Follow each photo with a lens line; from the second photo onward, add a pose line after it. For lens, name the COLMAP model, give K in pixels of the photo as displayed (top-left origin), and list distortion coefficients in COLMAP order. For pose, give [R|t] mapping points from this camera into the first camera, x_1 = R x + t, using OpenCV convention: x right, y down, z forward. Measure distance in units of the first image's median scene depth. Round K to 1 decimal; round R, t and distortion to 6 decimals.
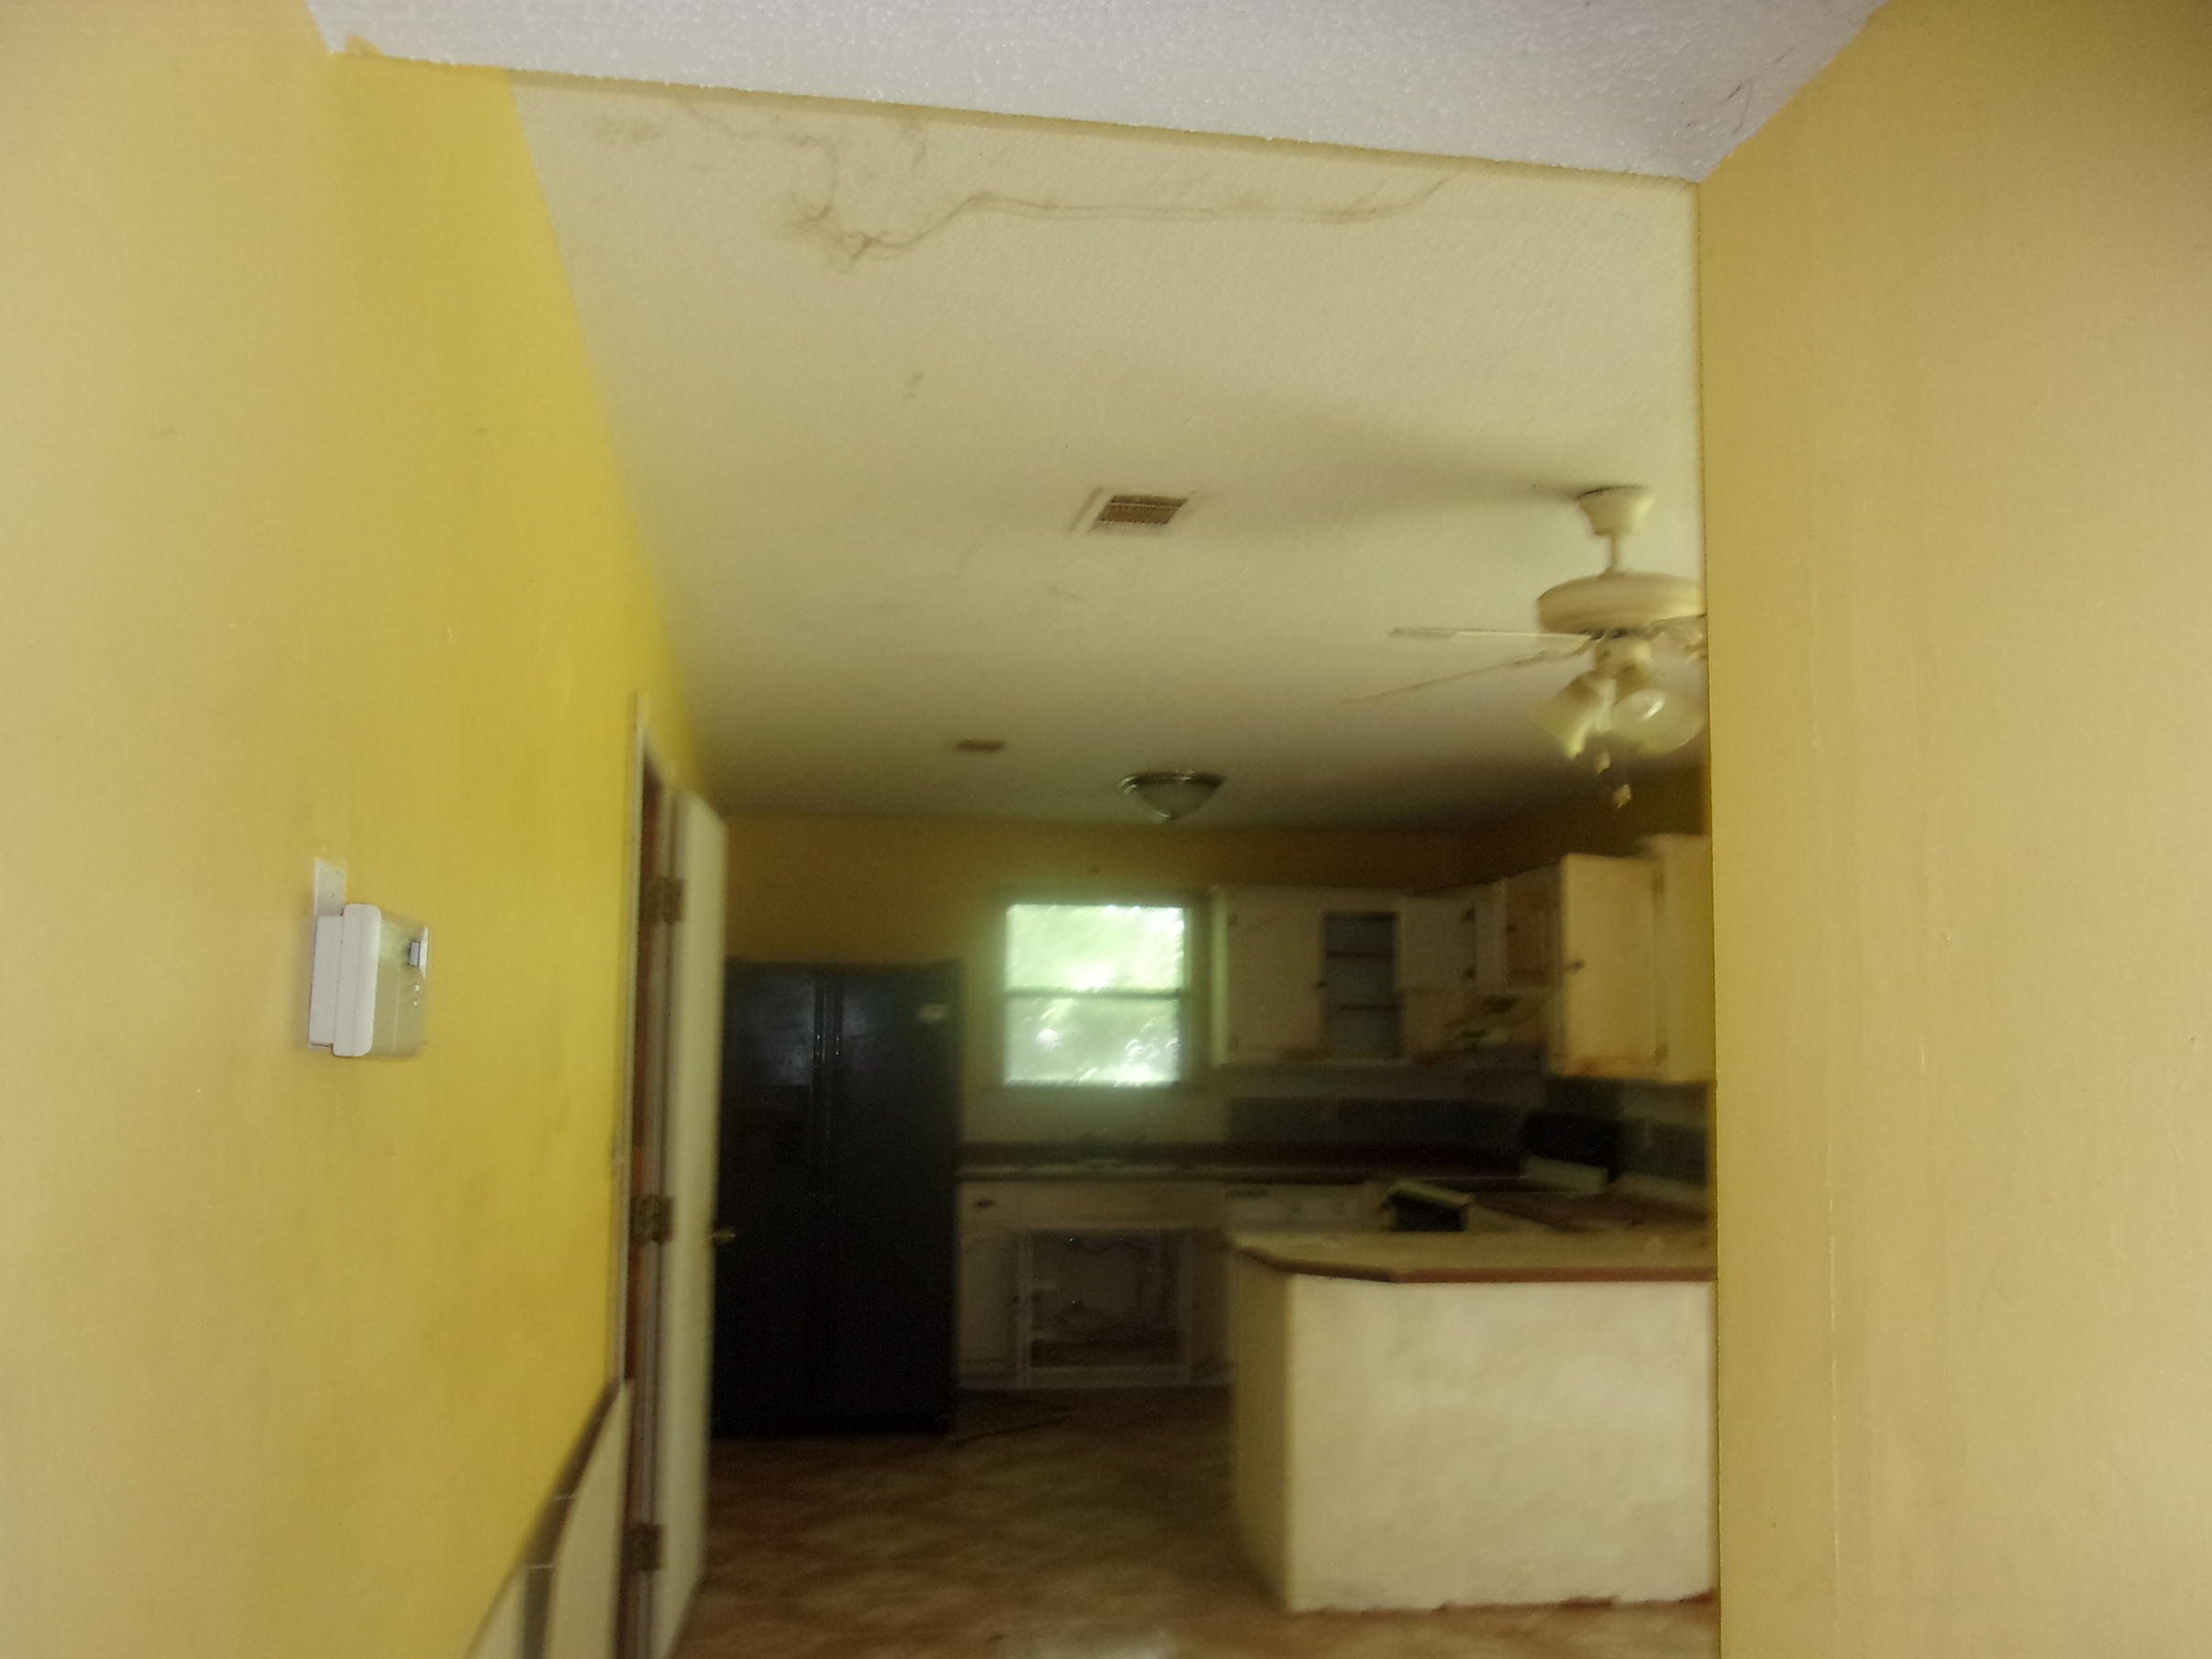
lens RADIAL K [[1797.1, 0, 1110.3], [0, 1797.1, 838.2], [0, 0, 1]] dist [-0.003058, -0.078072]
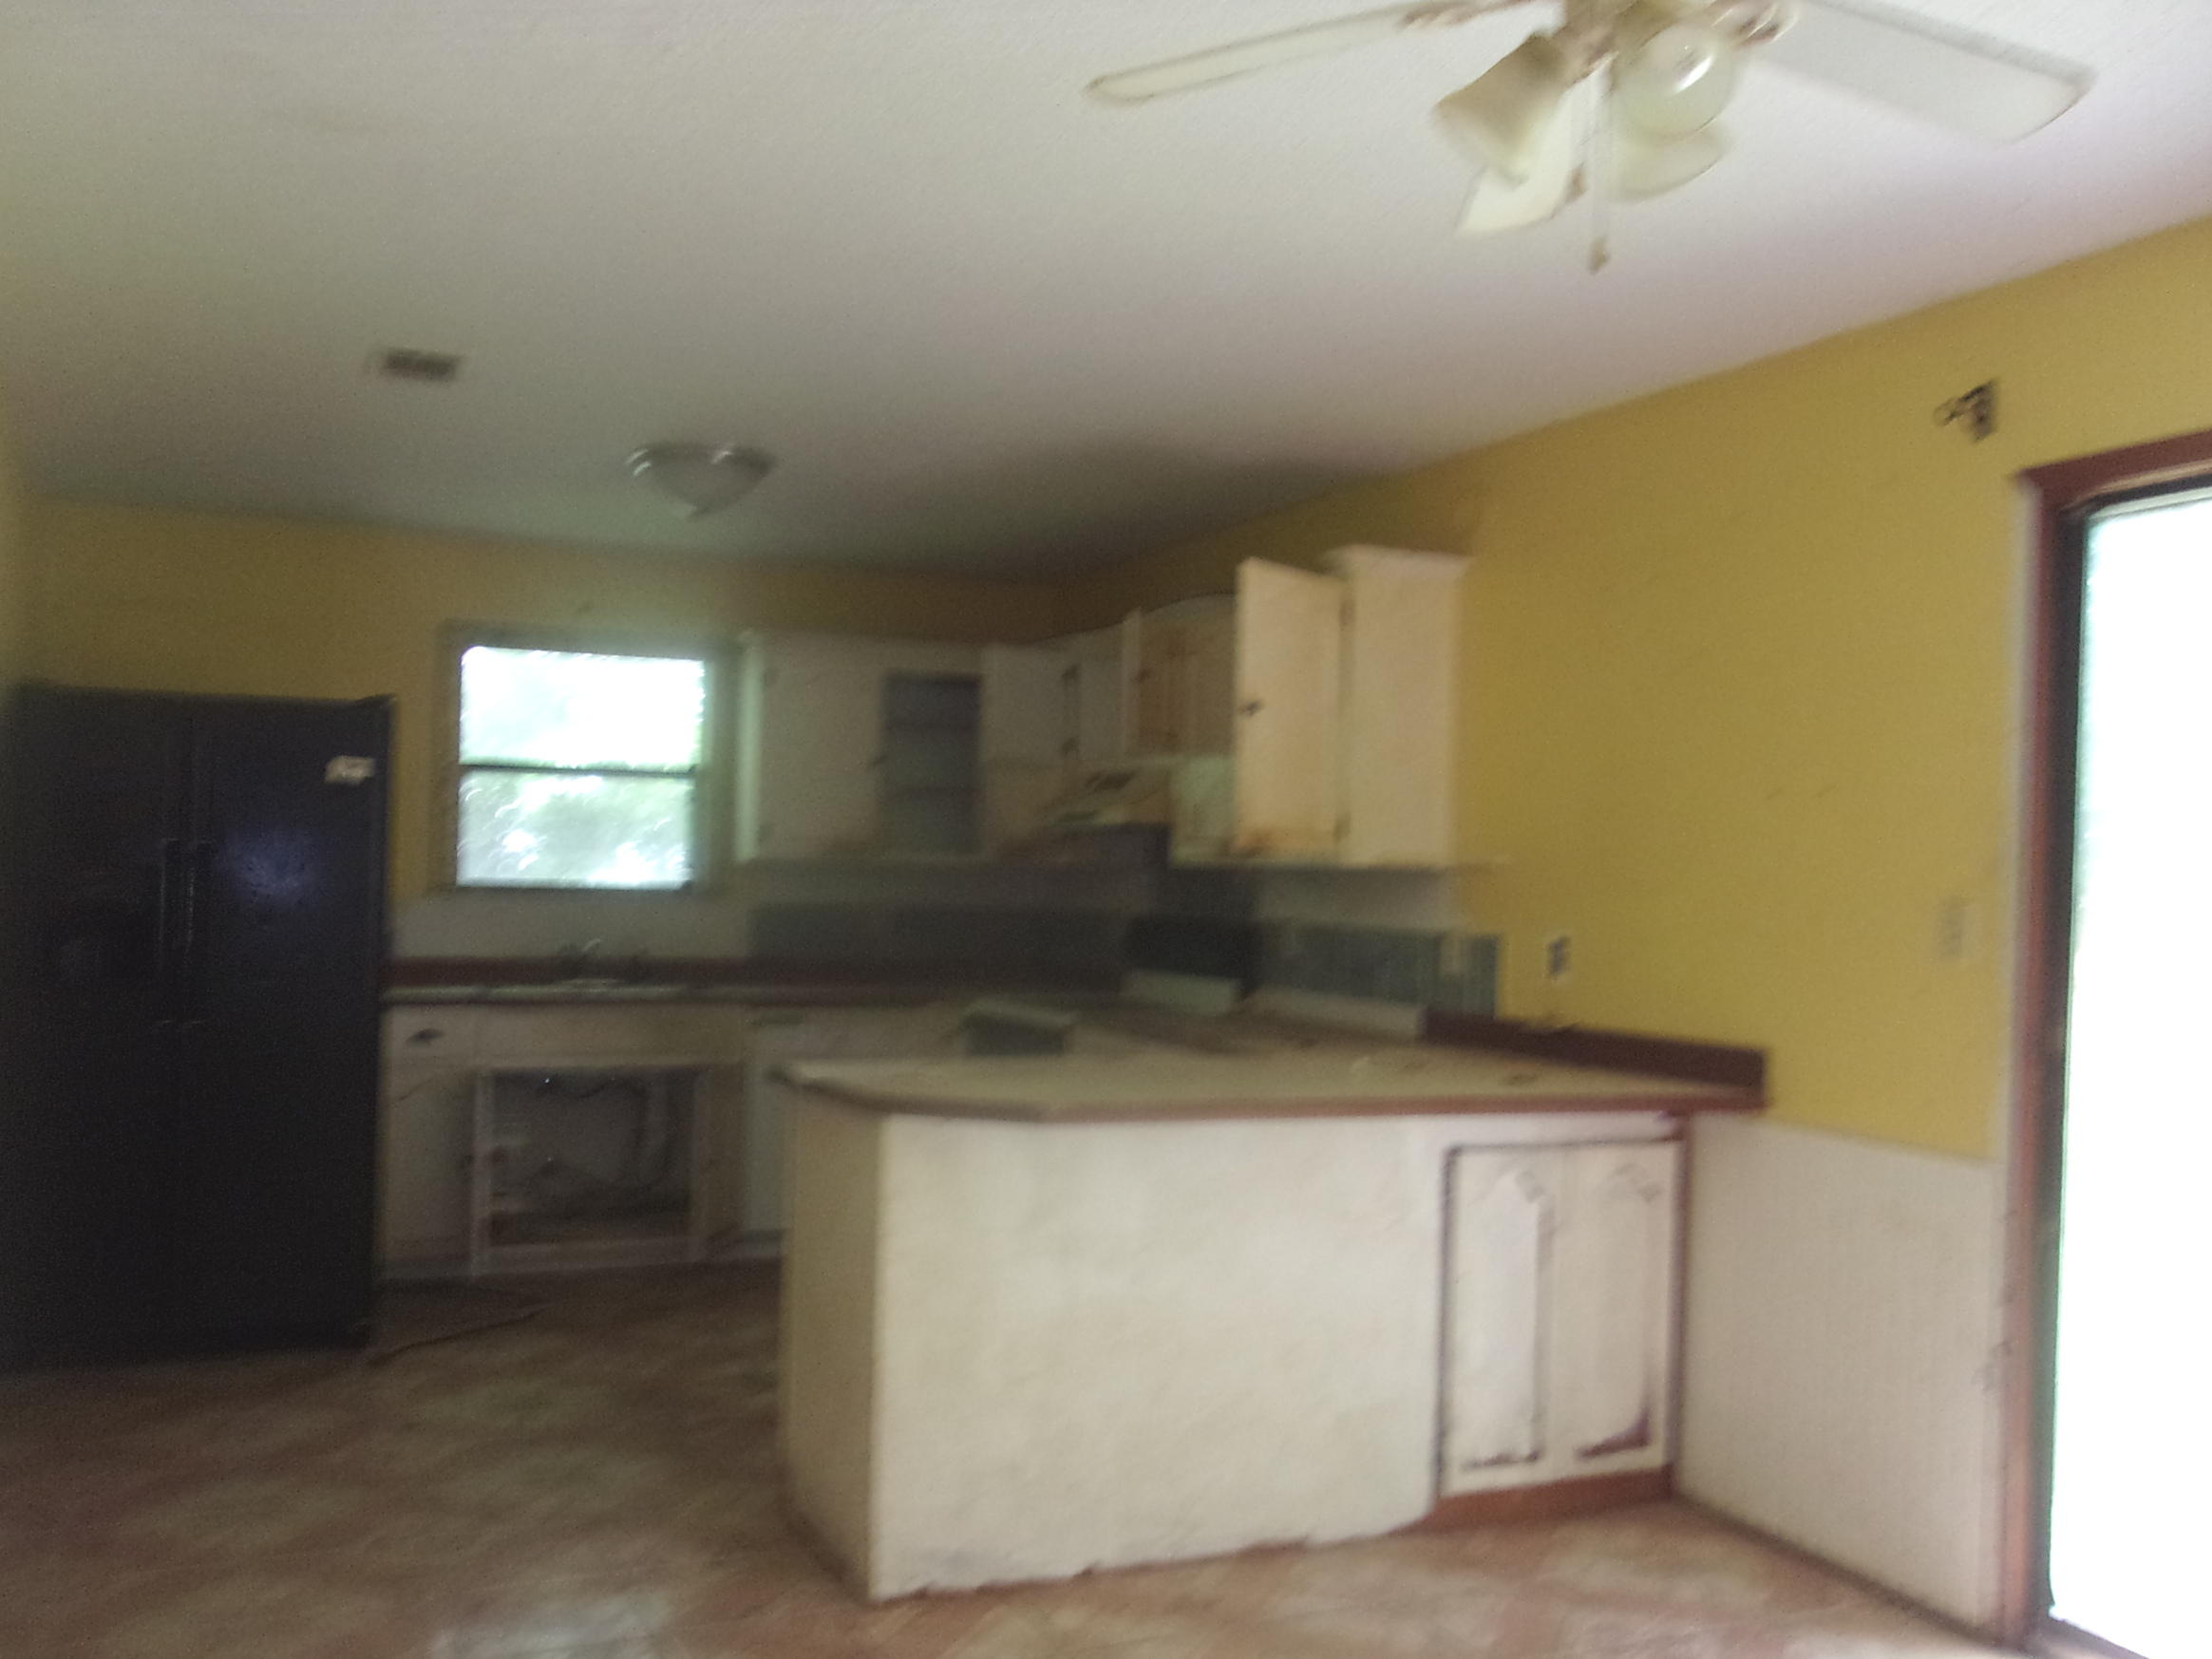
lens RADIAL K [[1797.0, 0, 1110.3], [0, 1797.0, 838.2], [0, 0, 1]] dist [-0.003058, -0.078072]
pose [[0.960742, 0.017929, 0.276862, -0.005705], [-0.041123, 0.996090, 0.078195, 0.058352], [-0.274378, -0.086511, 0.957723, 0.241077]]
